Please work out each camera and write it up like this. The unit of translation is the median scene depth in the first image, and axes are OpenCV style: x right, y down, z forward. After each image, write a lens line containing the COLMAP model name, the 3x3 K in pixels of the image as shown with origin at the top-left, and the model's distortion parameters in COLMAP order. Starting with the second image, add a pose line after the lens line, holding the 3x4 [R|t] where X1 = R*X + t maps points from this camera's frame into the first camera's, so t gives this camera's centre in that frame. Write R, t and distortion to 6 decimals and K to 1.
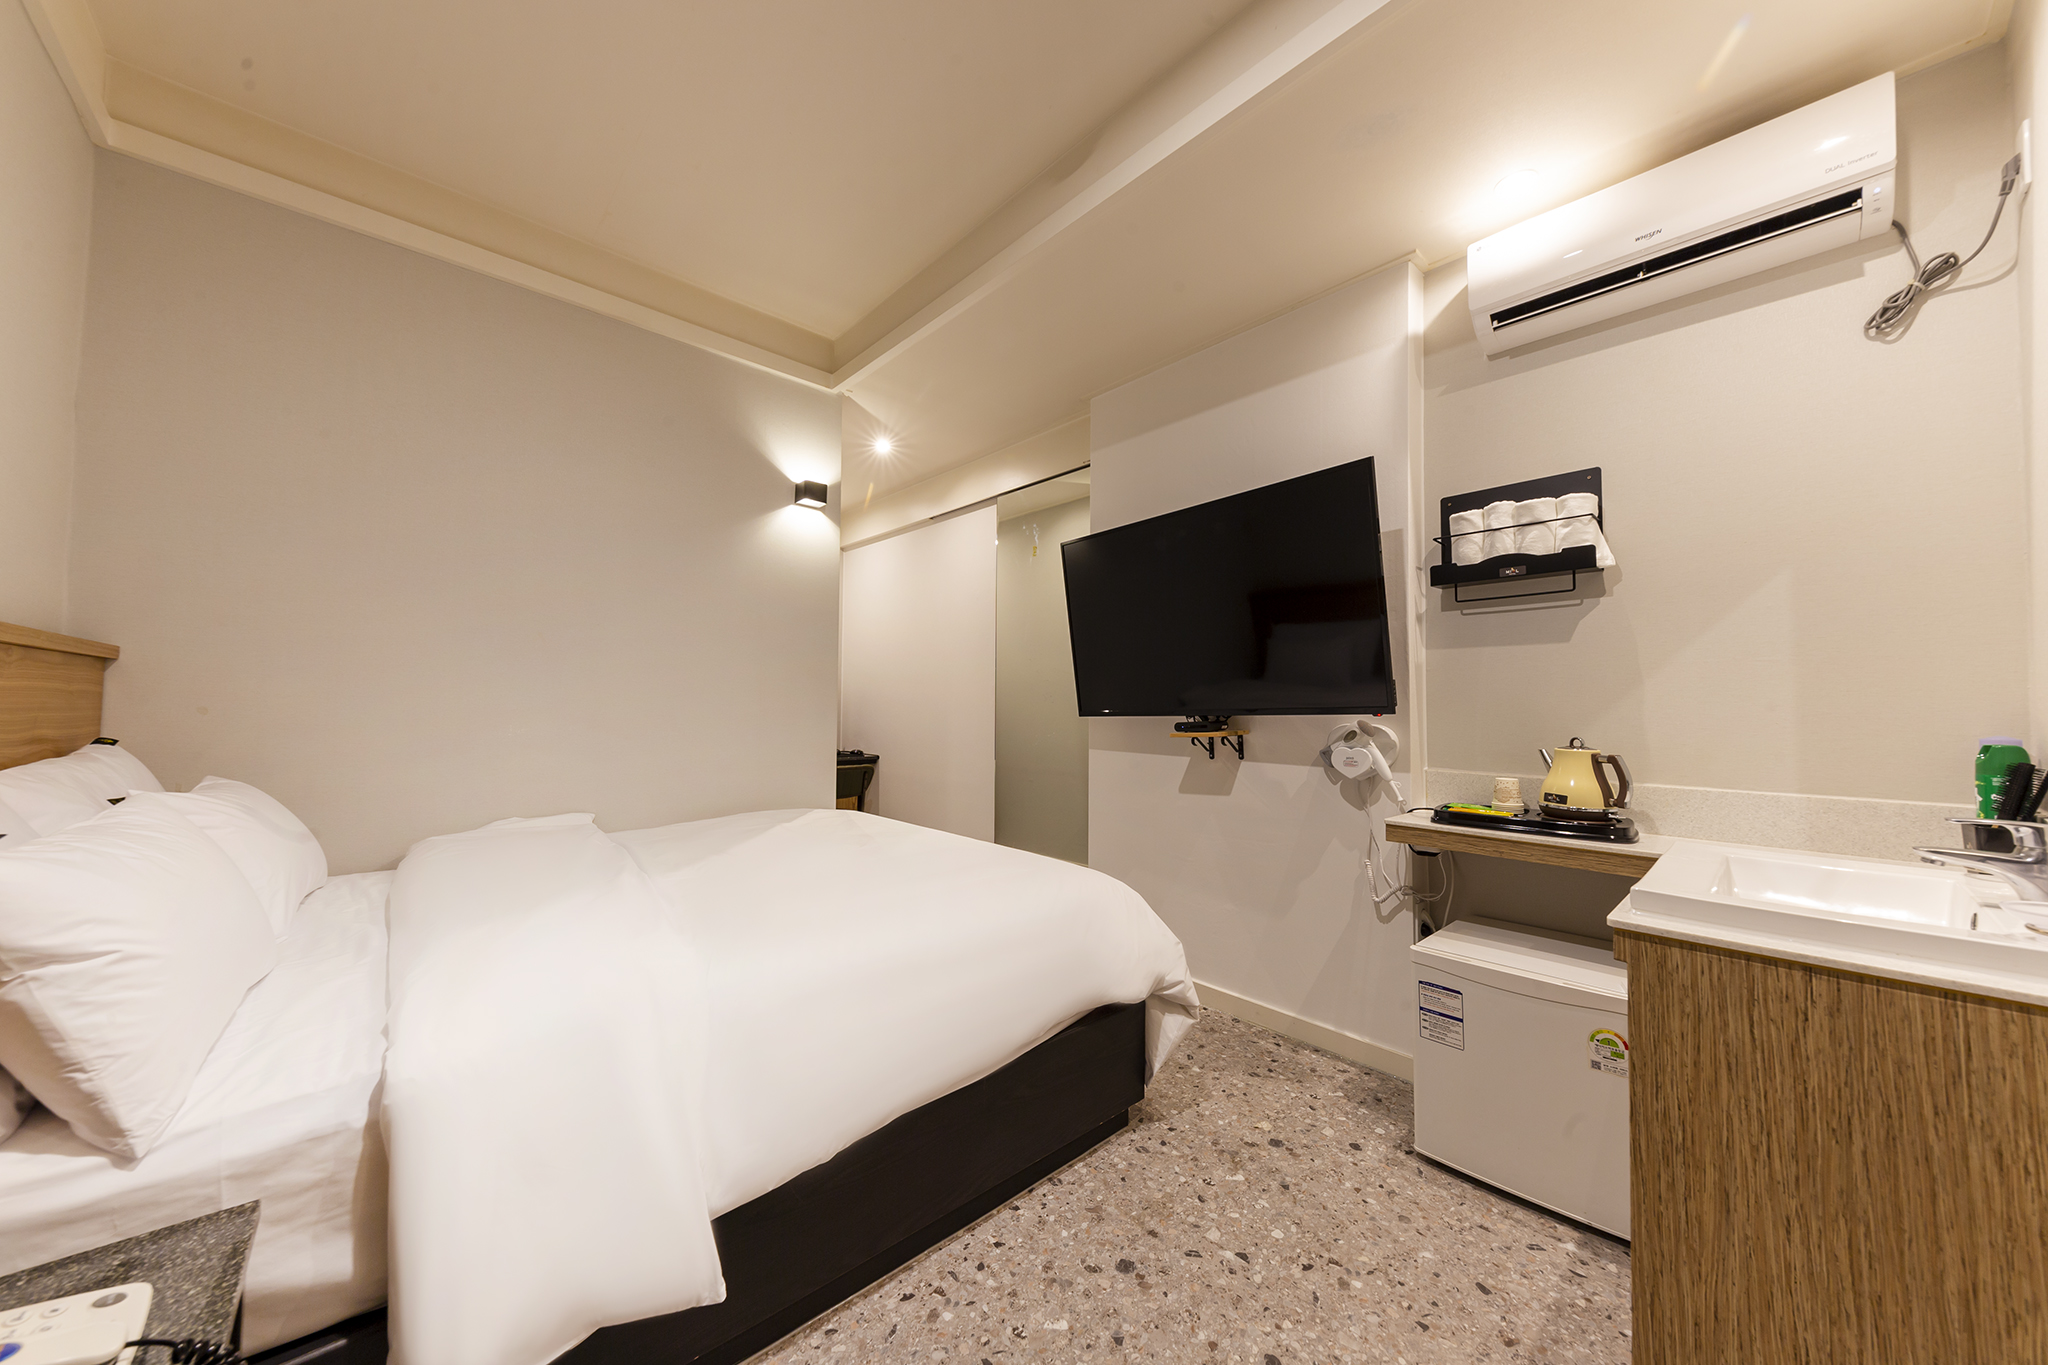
lens RADIAL K [[692.5, 0, 1026.1], [0, 692.5, 682.8], [0, 0, 1]] dist [0.019043, -0.006244]
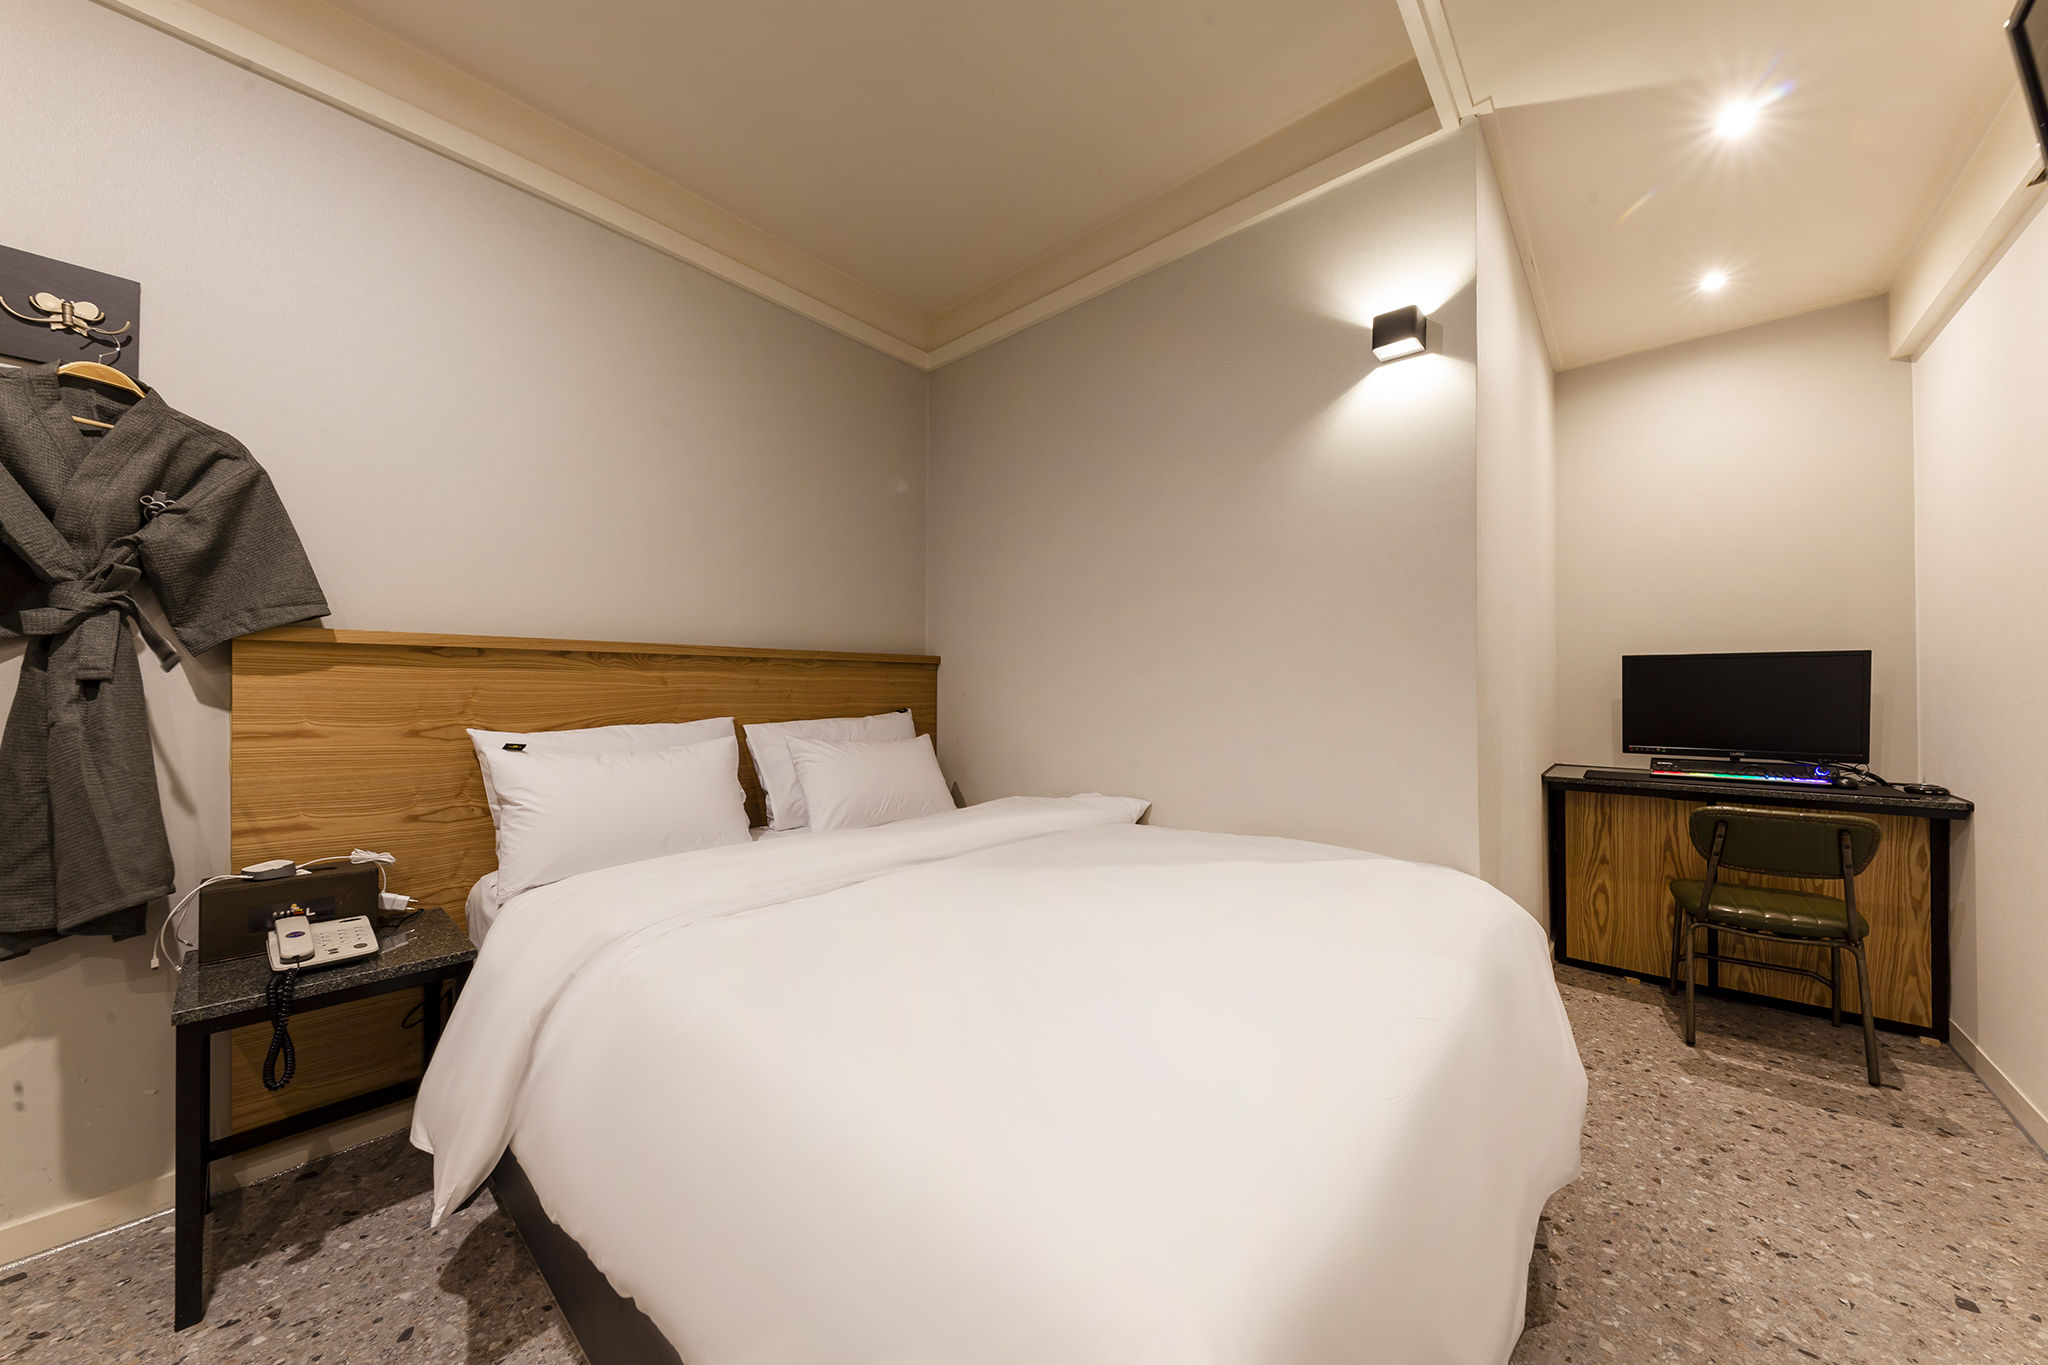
lens RADIAL K [[692.5, 0, 1026.1], [0, 692.5, 682.8], [0, 0, 1]] dist [0.019043, -0.006244]
pose [[0.121055, -0.022377, -0.992393, 0.413816], [0.034214, 0.999246, -0.018358, 0.050944], [0.992056, -0.031732, 0.121730, 1.002363]]
